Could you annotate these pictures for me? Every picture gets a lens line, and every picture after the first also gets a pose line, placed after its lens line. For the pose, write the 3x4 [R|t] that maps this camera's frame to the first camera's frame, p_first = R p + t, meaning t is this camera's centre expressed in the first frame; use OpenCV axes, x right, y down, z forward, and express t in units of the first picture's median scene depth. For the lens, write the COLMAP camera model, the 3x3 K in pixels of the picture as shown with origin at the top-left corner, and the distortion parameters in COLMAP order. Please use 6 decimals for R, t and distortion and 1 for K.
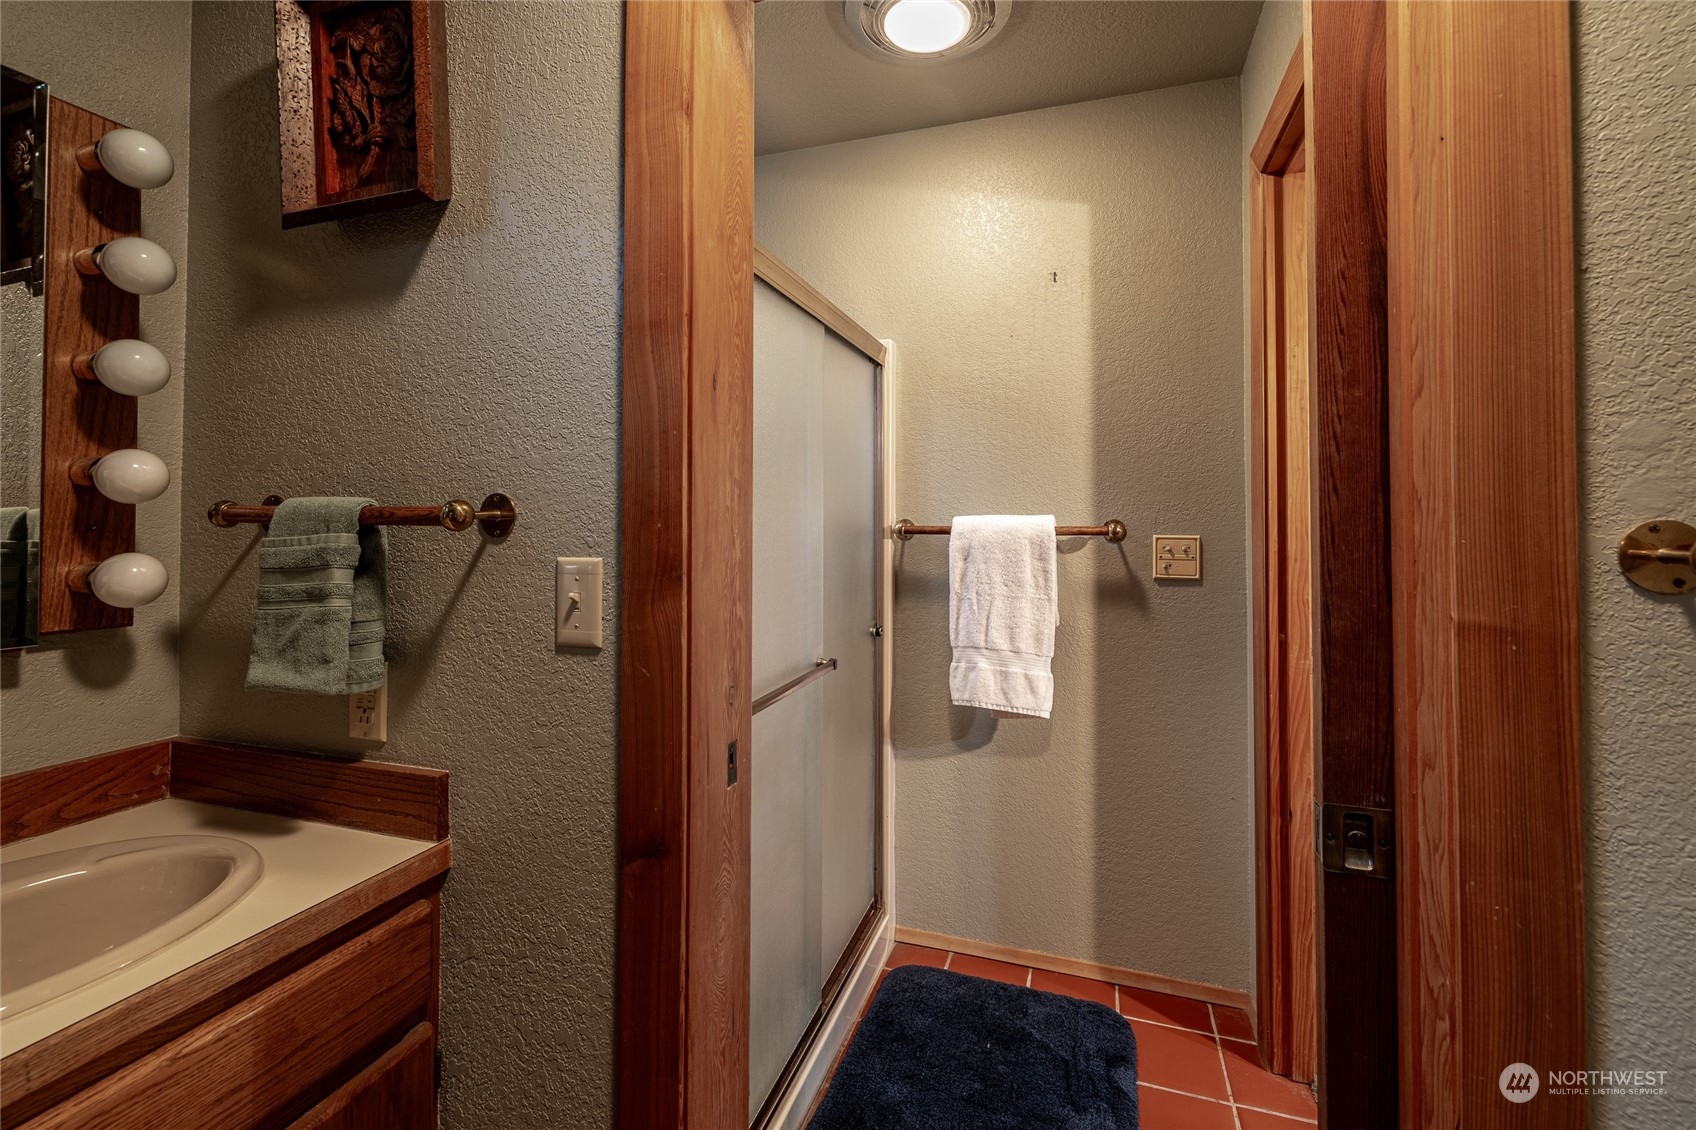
lens RADIAL K [[729.9, 0, 838.7], [0, 729.9, 523.0], [0, 0, 1]] dist [0.001537, 0.000275]
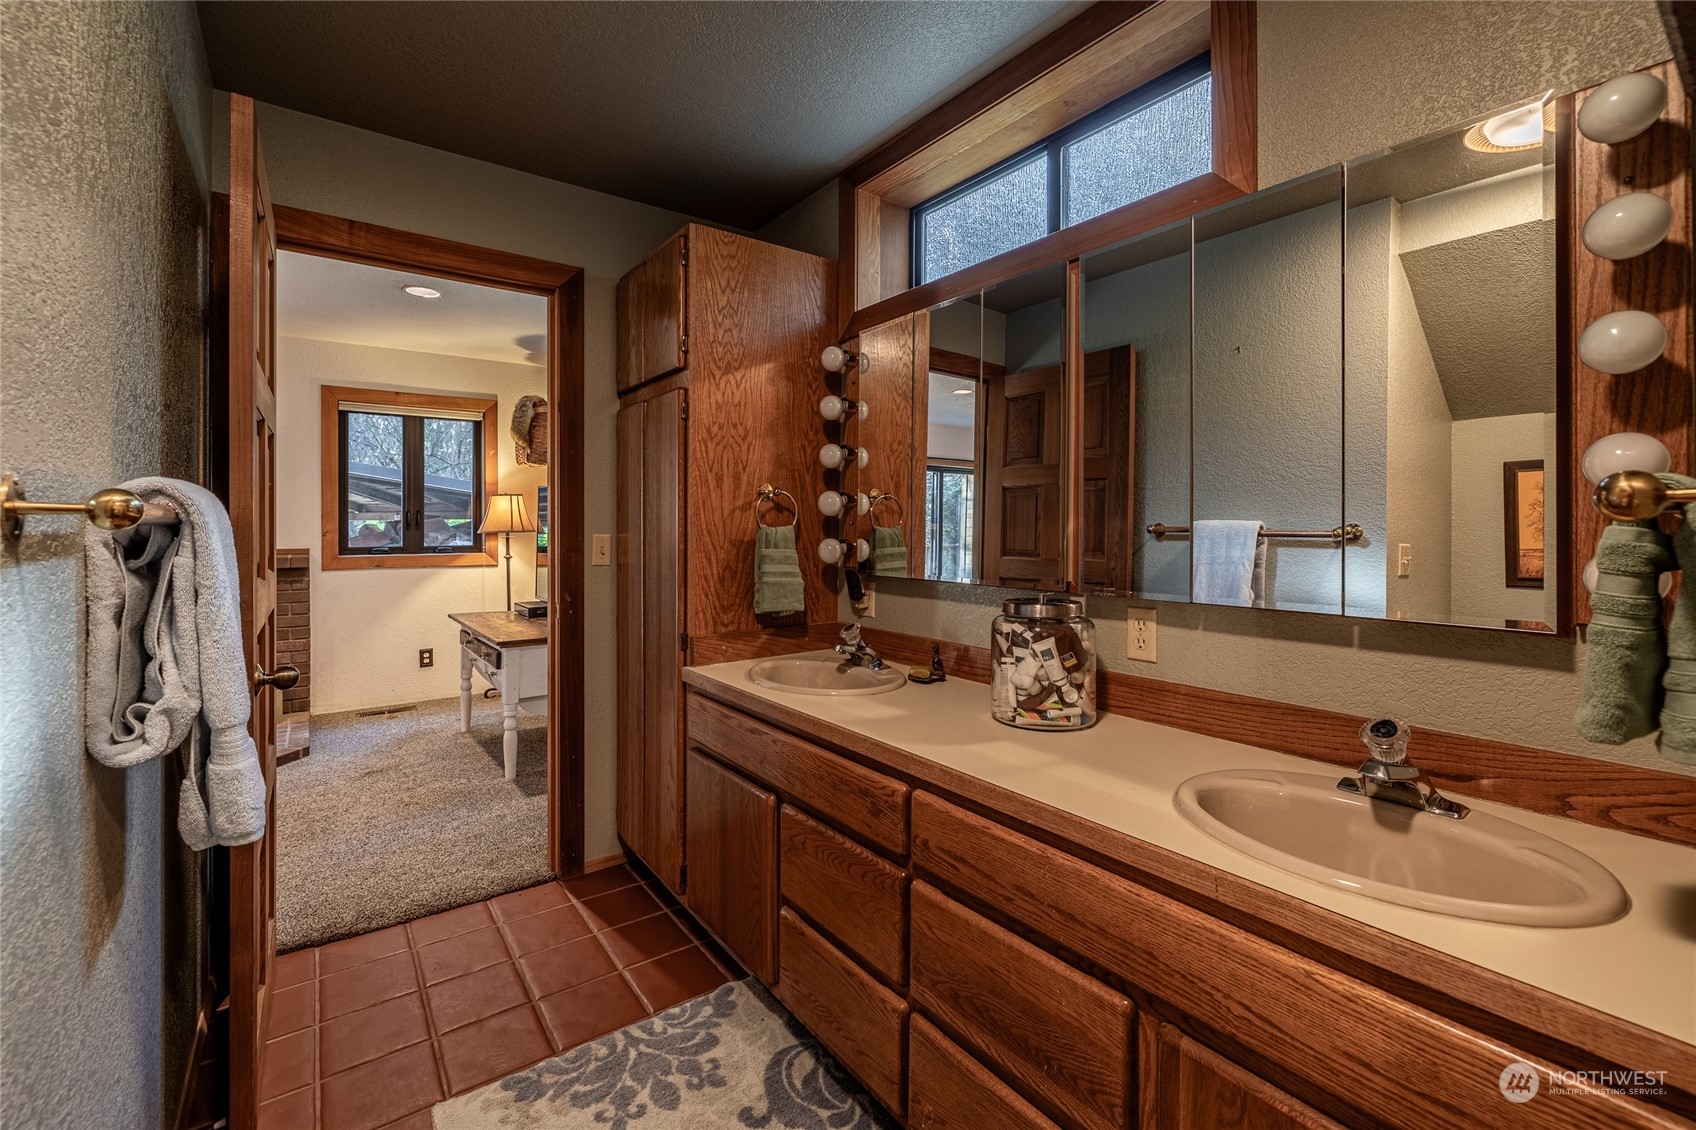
lens RADIAL K [[729.9, 0, 837.9], [0, 729.9, 524.1], [0, 0, 1]] dist [0.001537, 0.000275]
pose [[-0.570513, 0.002718, -0.821284, 0.331352], [0.007707, 0.999968, -0.002045, 0.005812], [0.821252, -0.007496, -0.570516, 0.726212]]
